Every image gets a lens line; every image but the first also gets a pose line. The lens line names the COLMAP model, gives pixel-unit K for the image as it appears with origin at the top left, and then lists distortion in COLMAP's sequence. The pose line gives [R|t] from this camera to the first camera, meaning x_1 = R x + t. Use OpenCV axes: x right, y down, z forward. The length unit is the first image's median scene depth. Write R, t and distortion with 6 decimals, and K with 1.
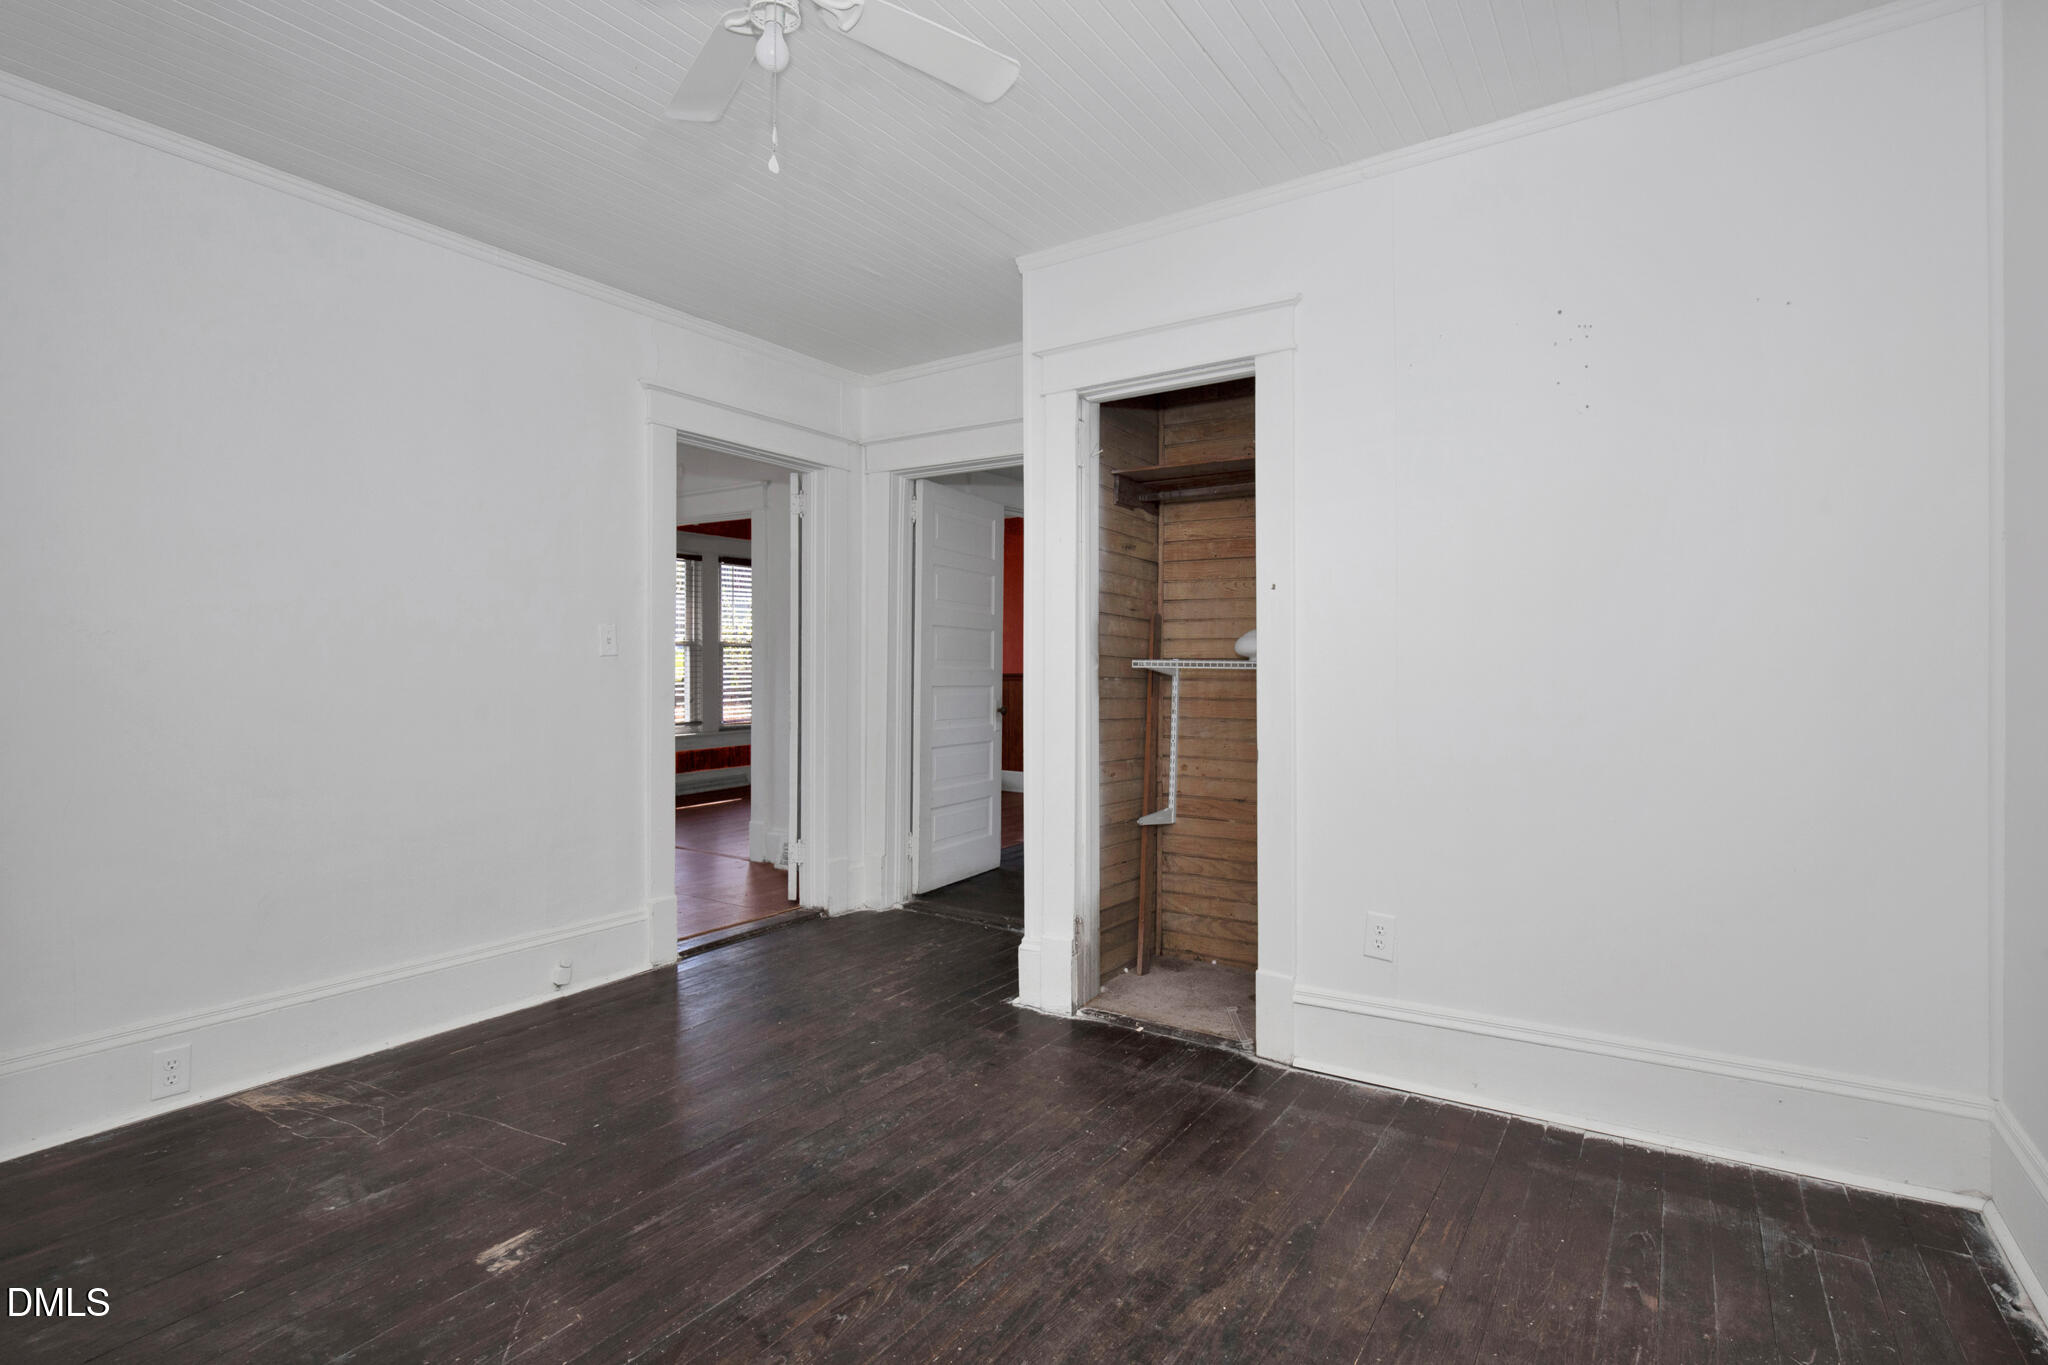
lens RADIAL K [[963.6, 0, 1025.0], [0, 963.6, 674.8], [0, 0, 1]] dist [-0.024372, -0.000225]
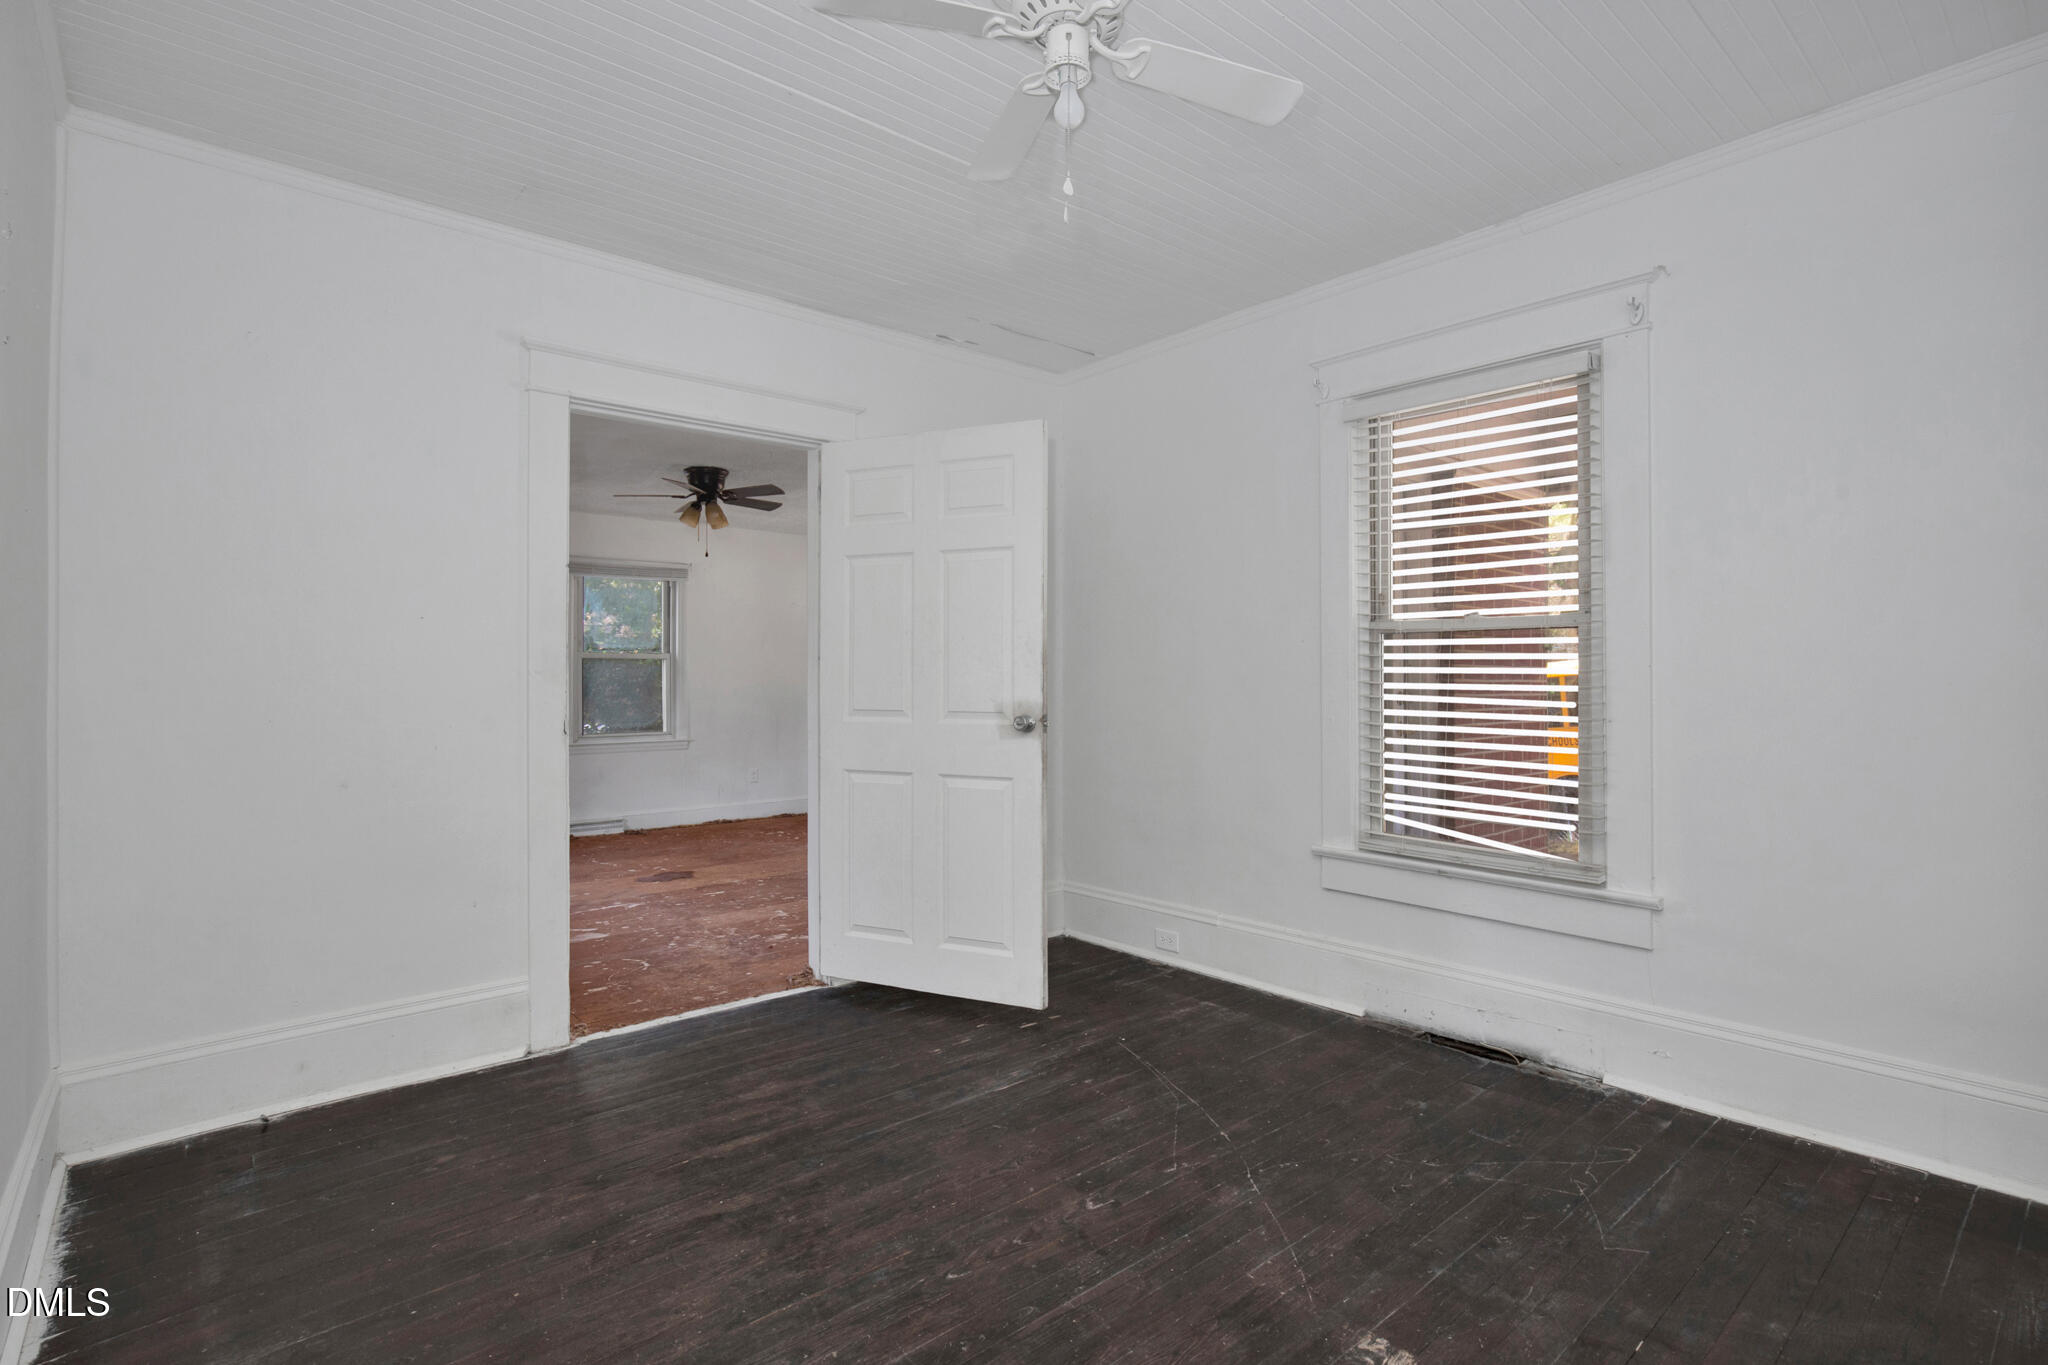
lens RADIAL K [[963.6, 0, 1021.7], [0, 963.6, 682.4], [0, 0, 1]] dist [-0.024372, -0.000225]
pose [[-0.962383, 0.015061, 0.271280, -0.499780], [0.016732, 0.999853, 0.003848, -0.012060], [-0.271182, 0.008242, -0.962493, 2.016724]]
